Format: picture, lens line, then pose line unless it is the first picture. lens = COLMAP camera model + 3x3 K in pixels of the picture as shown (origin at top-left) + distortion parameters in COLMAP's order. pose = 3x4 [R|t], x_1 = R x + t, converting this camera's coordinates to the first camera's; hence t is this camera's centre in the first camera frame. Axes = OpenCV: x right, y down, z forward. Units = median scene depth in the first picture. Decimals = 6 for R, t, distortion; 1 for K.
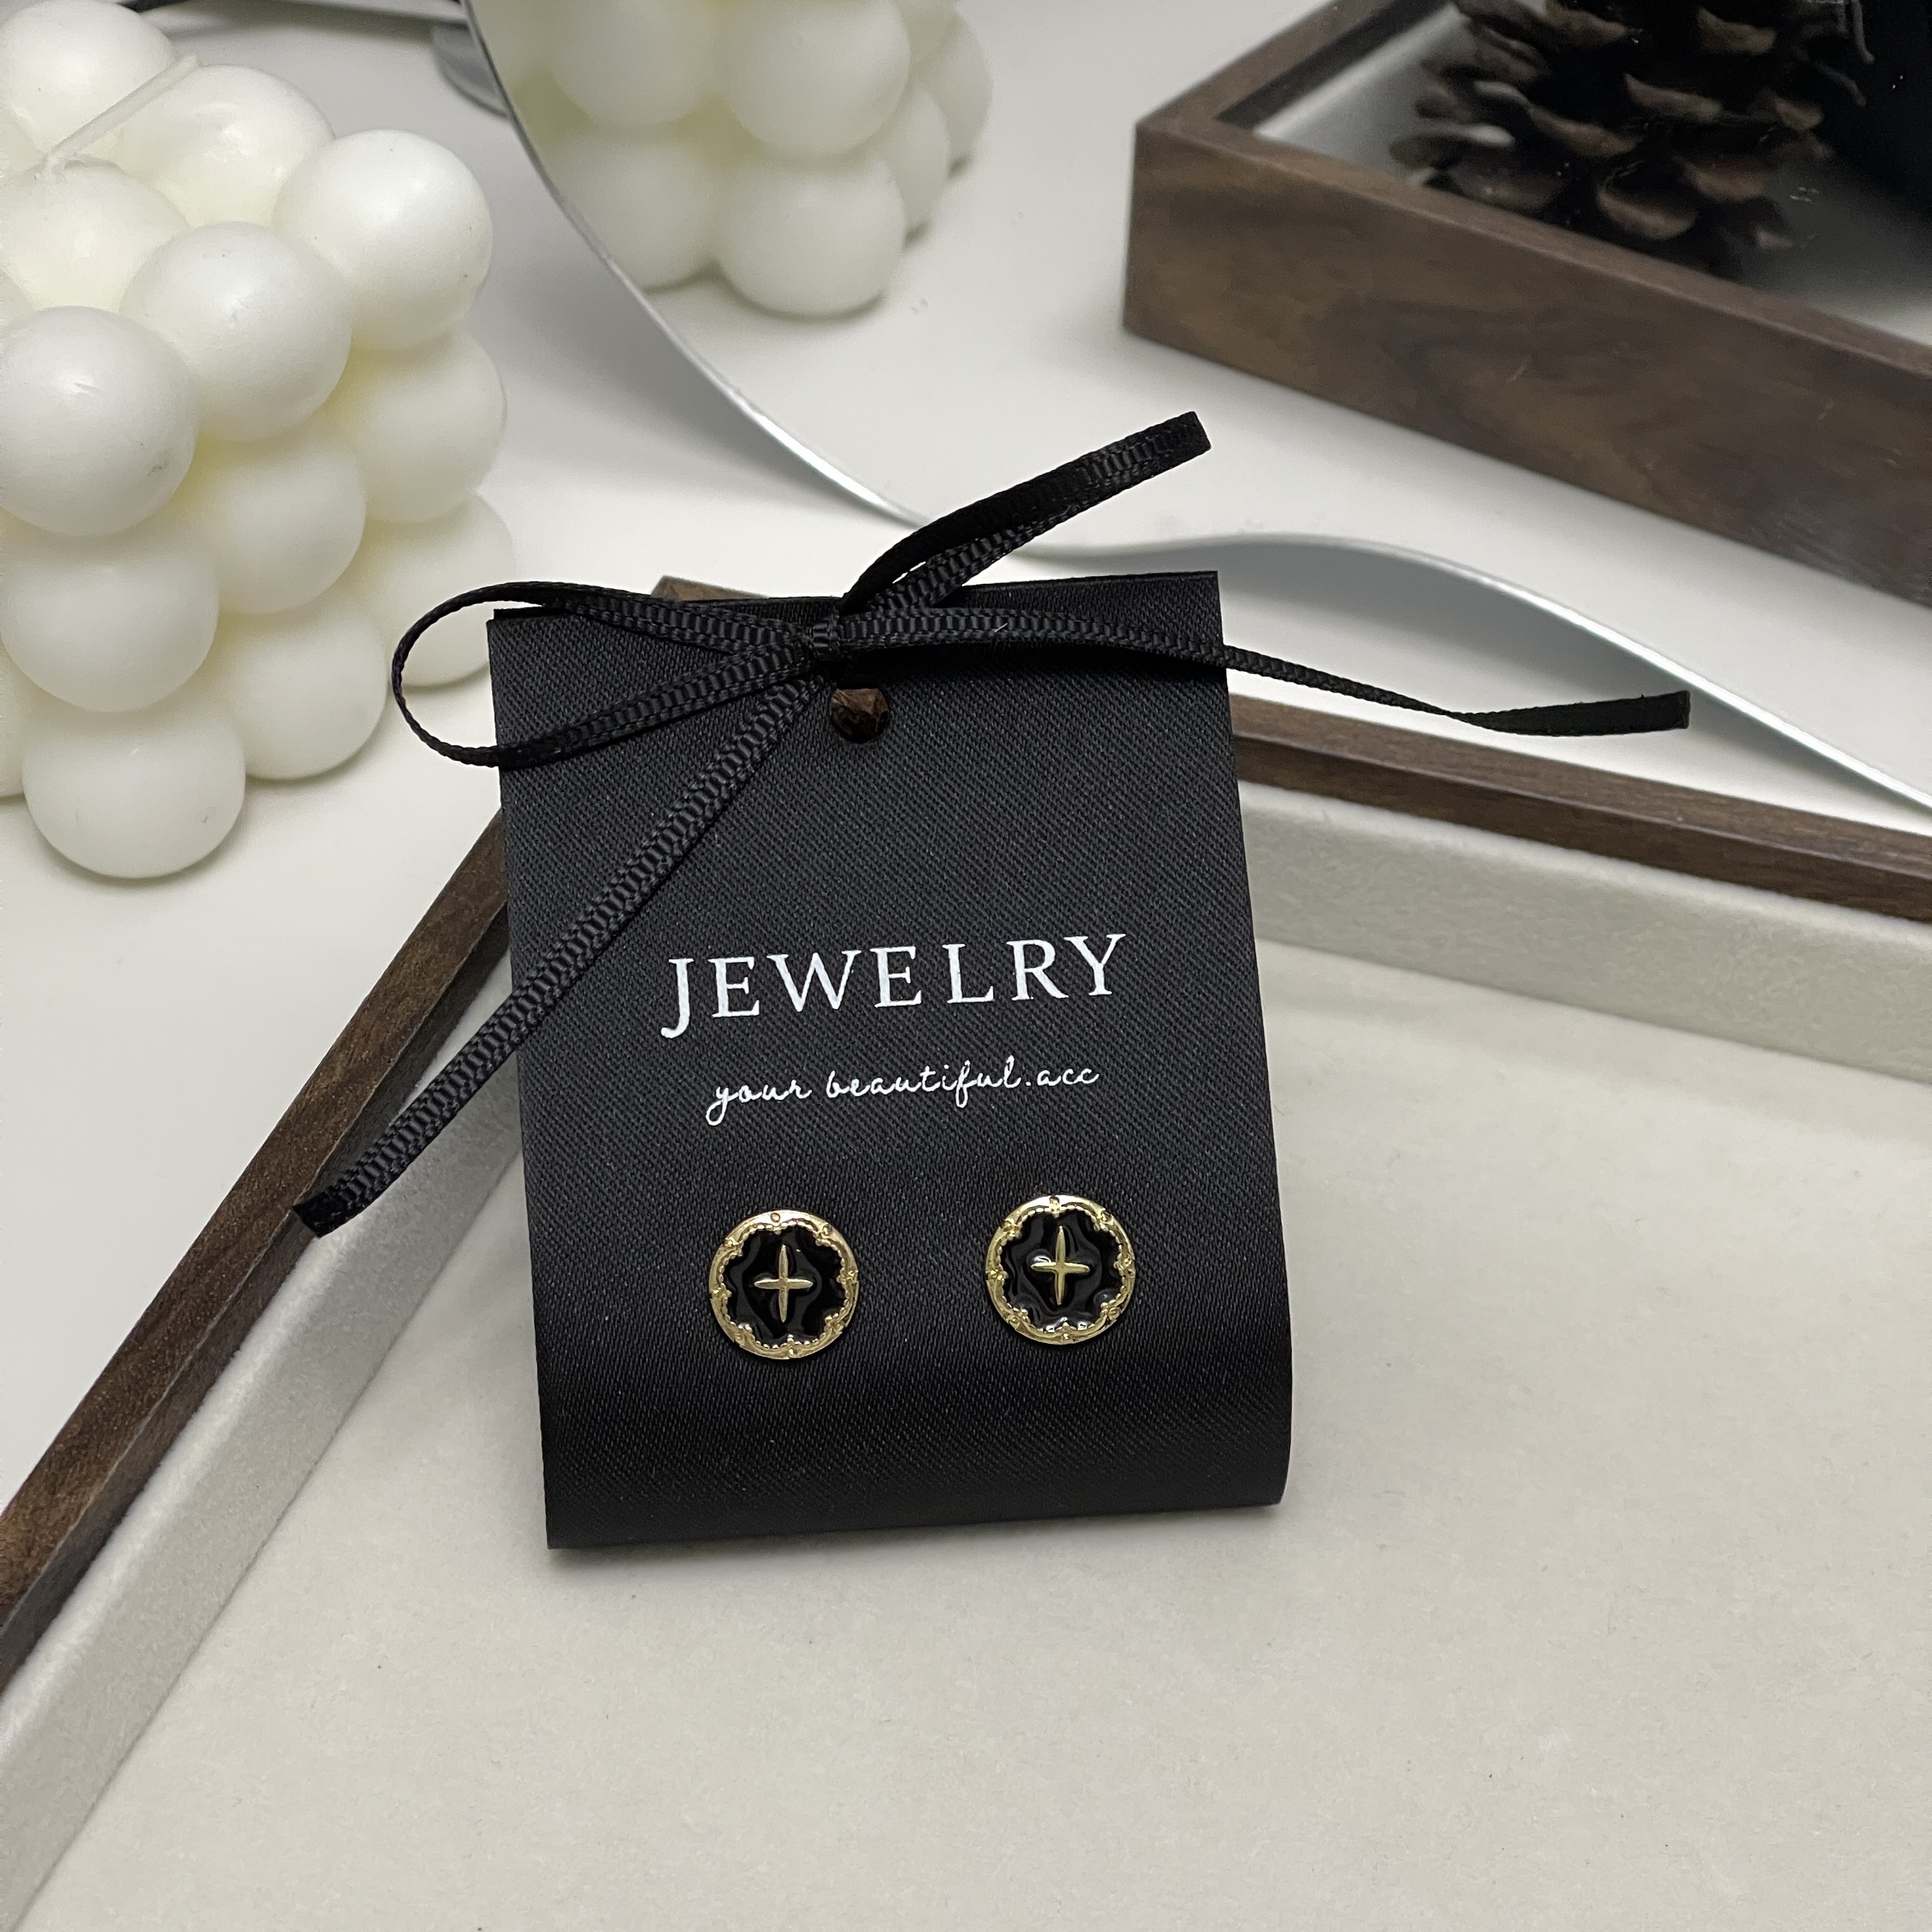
lens RADIAL K [[4968.7, 0, 981.5], [0, 4968.7, 1047.2], [0, 0, 1]] dist [0.144015, 0.000000]
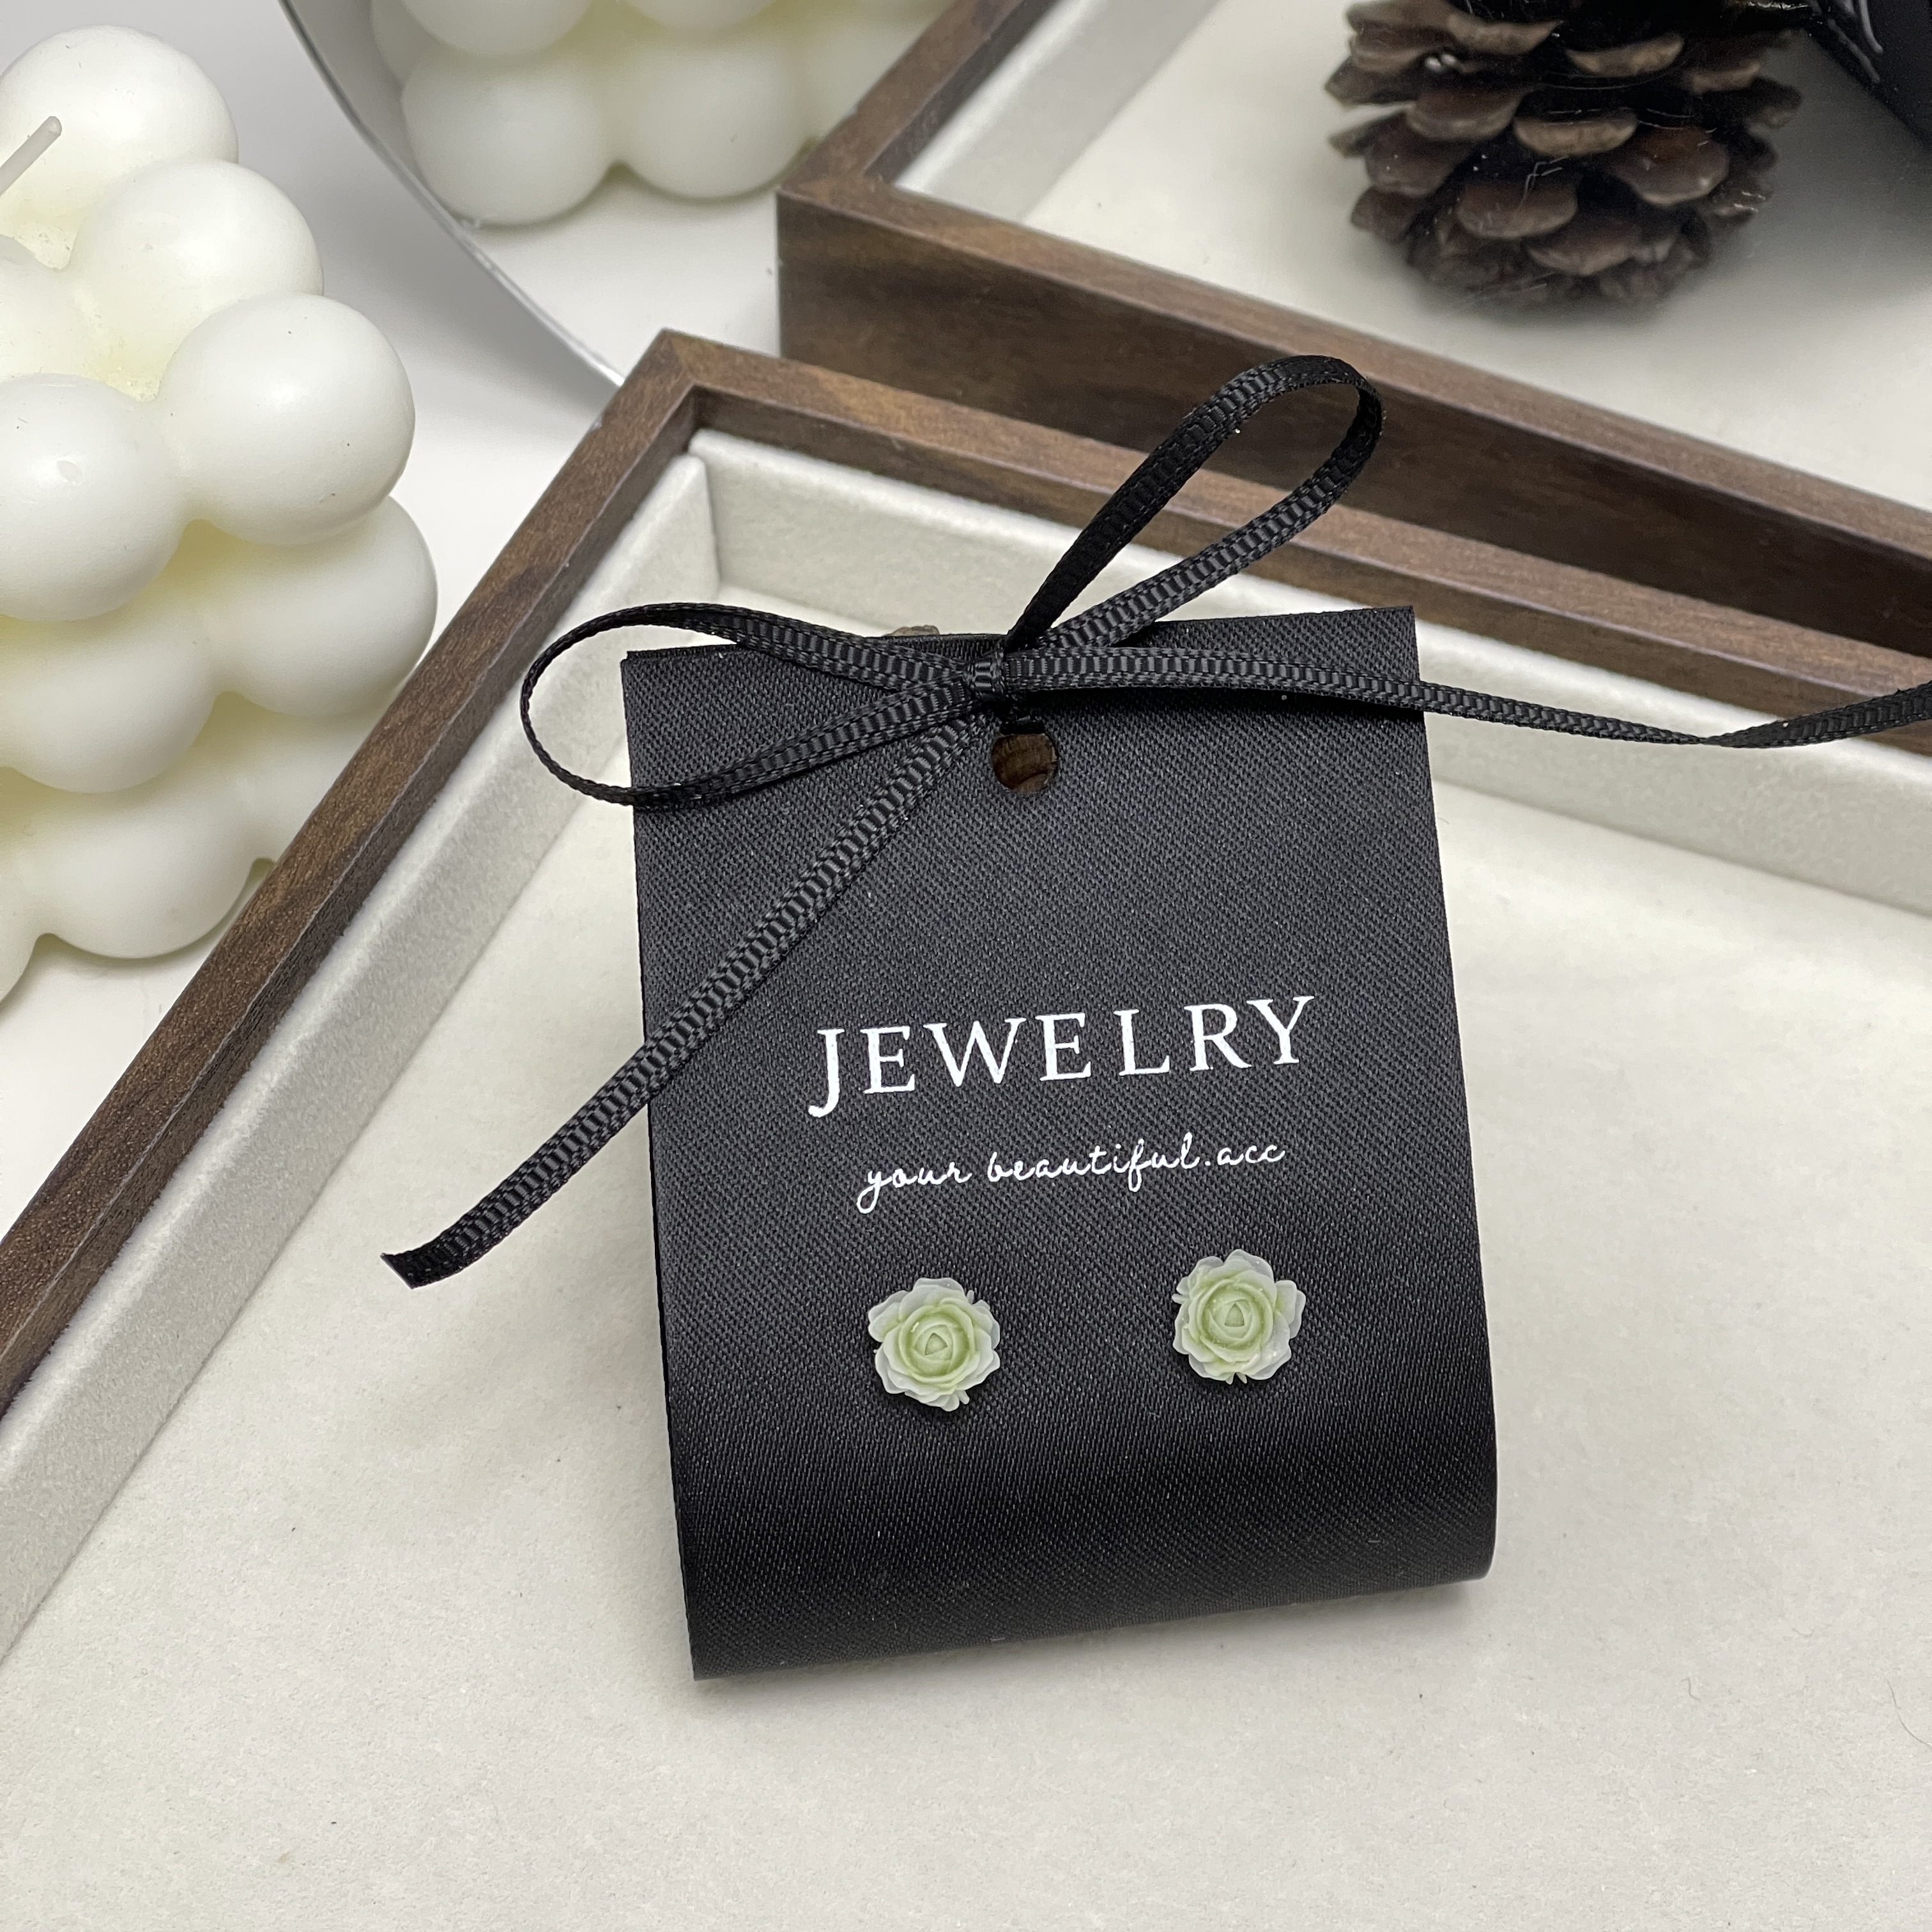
lens RADIAL K [[4968.7, 0, 975.0], [0, 4968.7, 935.2], [0, 0, 1]] dist [0.144015, 0.000000]
pose [[0.997932, 0.032102, -0.055685, 0.061316], [-0.025661, 0.993291, 0.112756, -0.101761], [0.058931, -0.111094, 0.992061, 0.046817]]
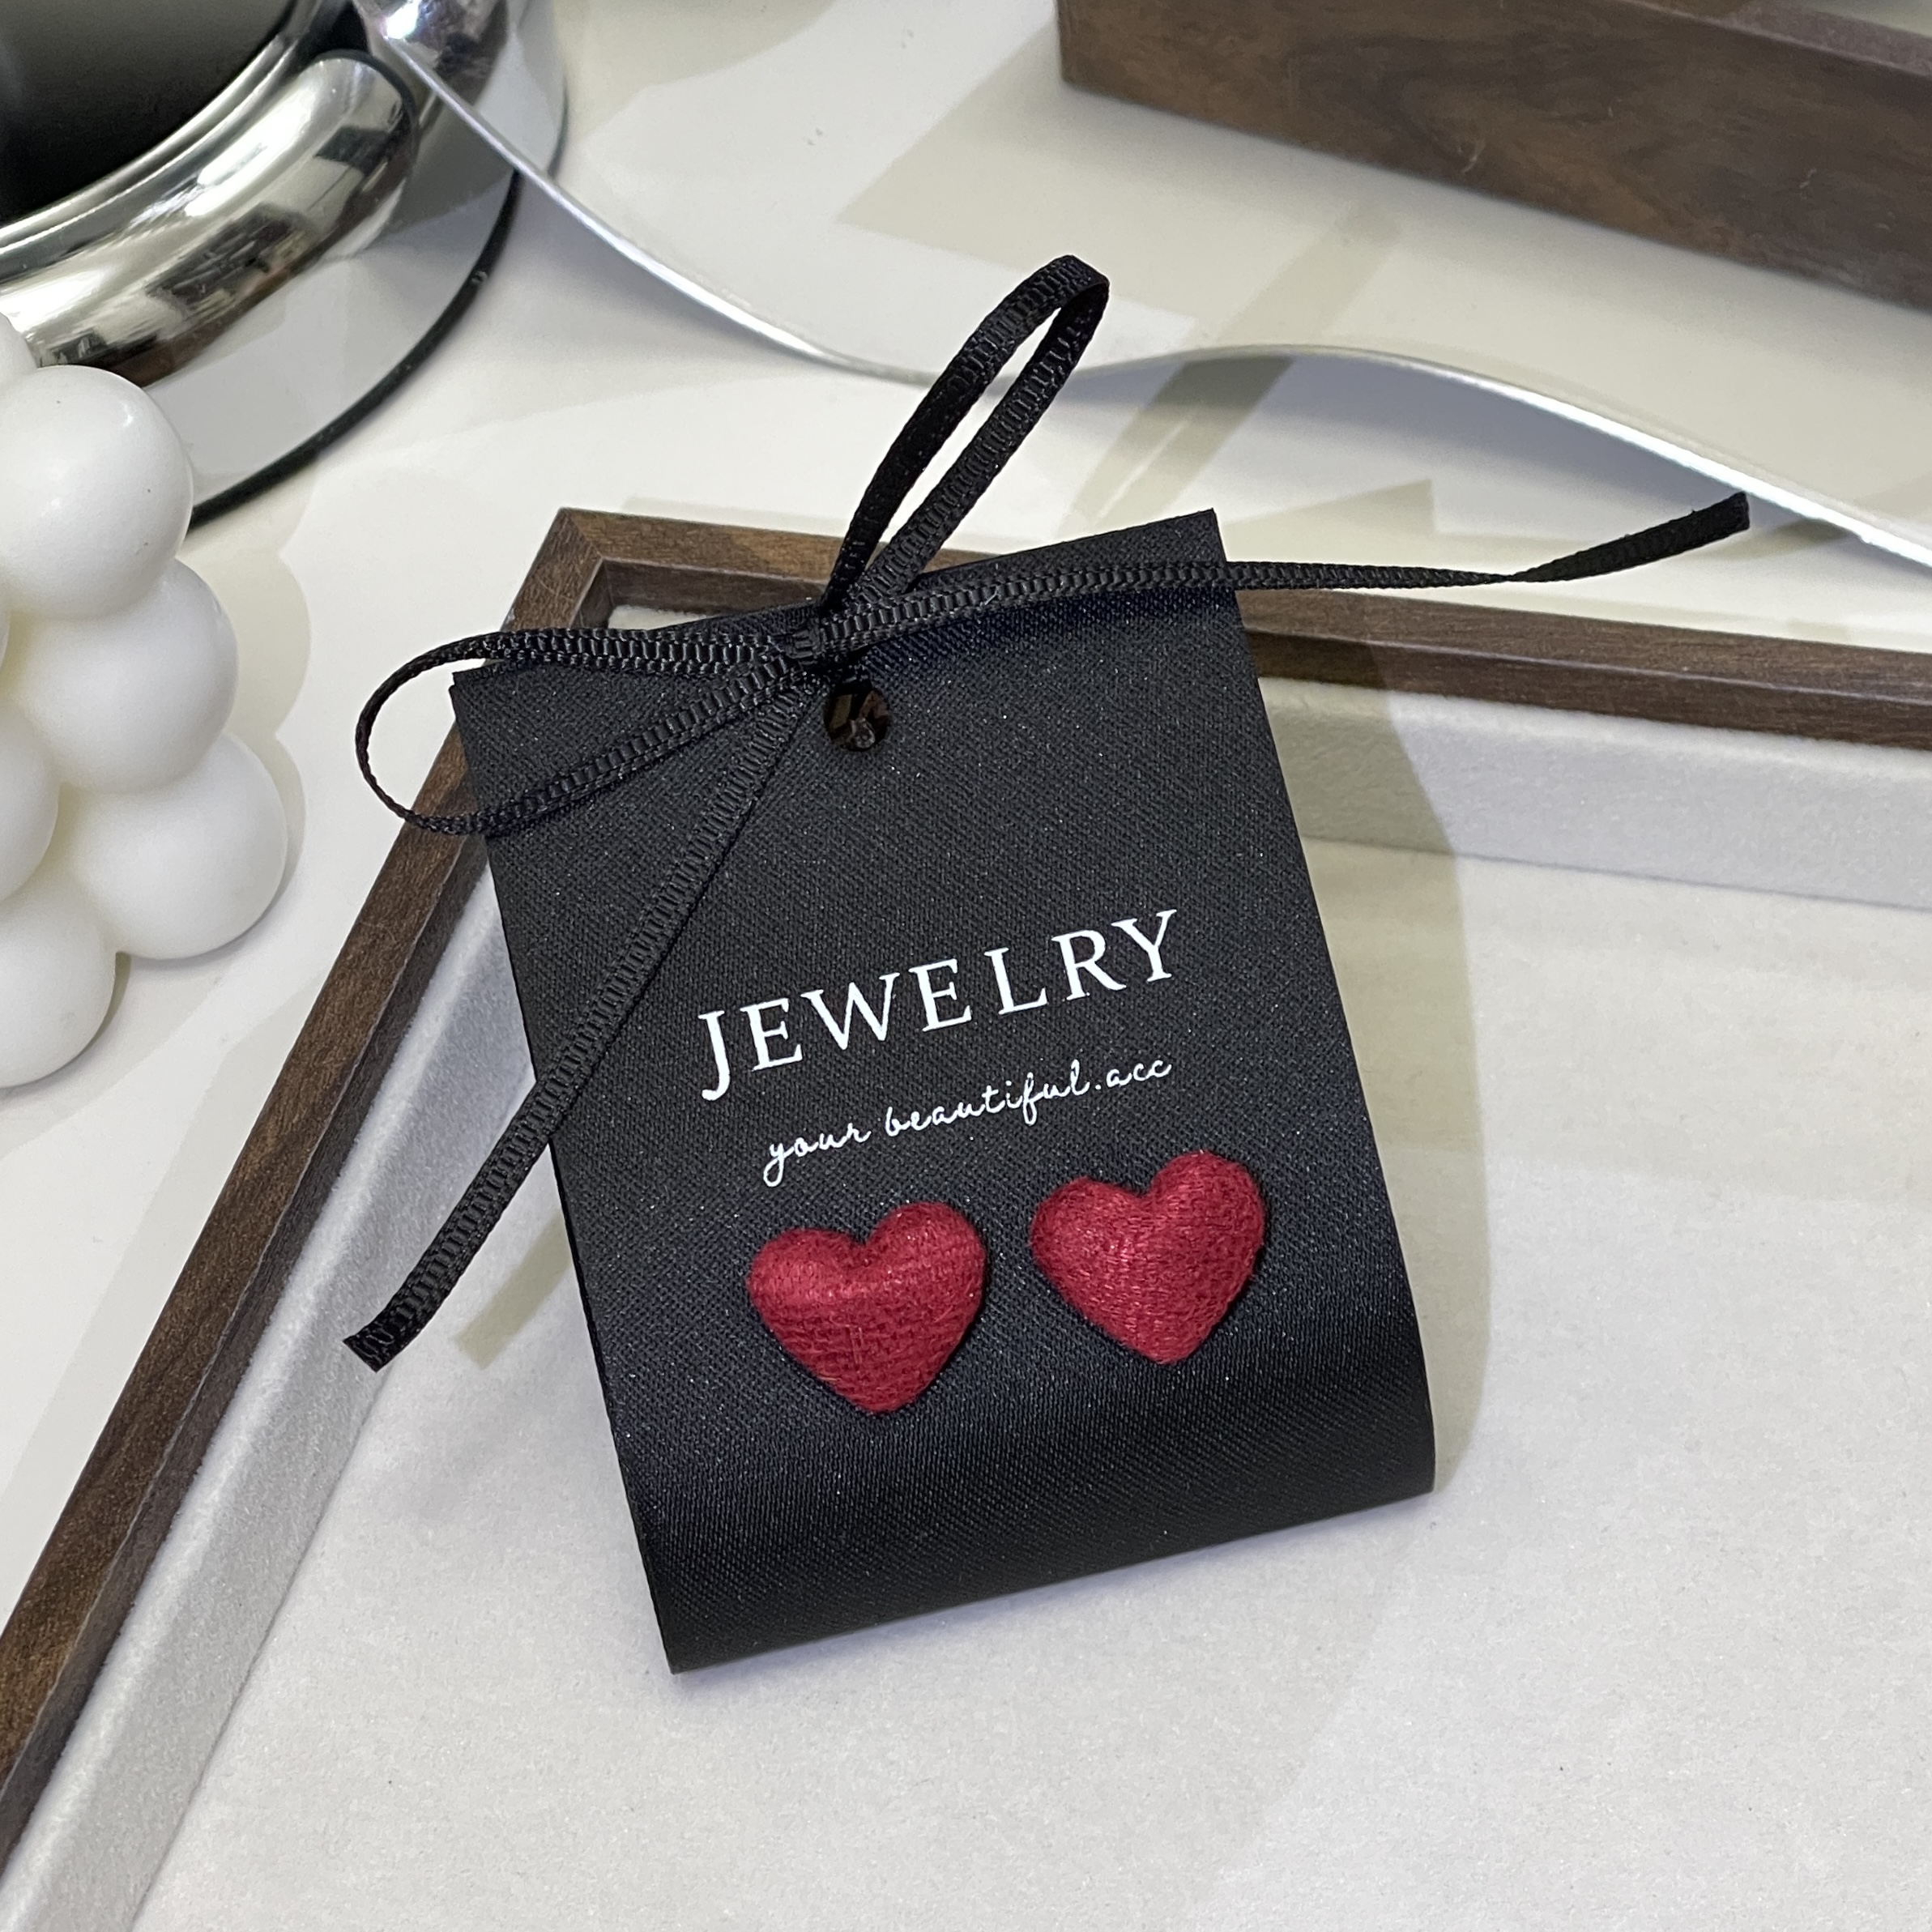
lens RADIAL K [[6288.6, 0, 954.0], [0, 6288.6, 945.2], [0, 0, 1]] dist [0.125888, 0.000000]
pose [[0.991968, -0.119655, -0.041022, 0.052300], [0.122332, 0.989980, 0.070534, -0.101321], [0.032171, -0.074986, 0.996665, -0.175669]]
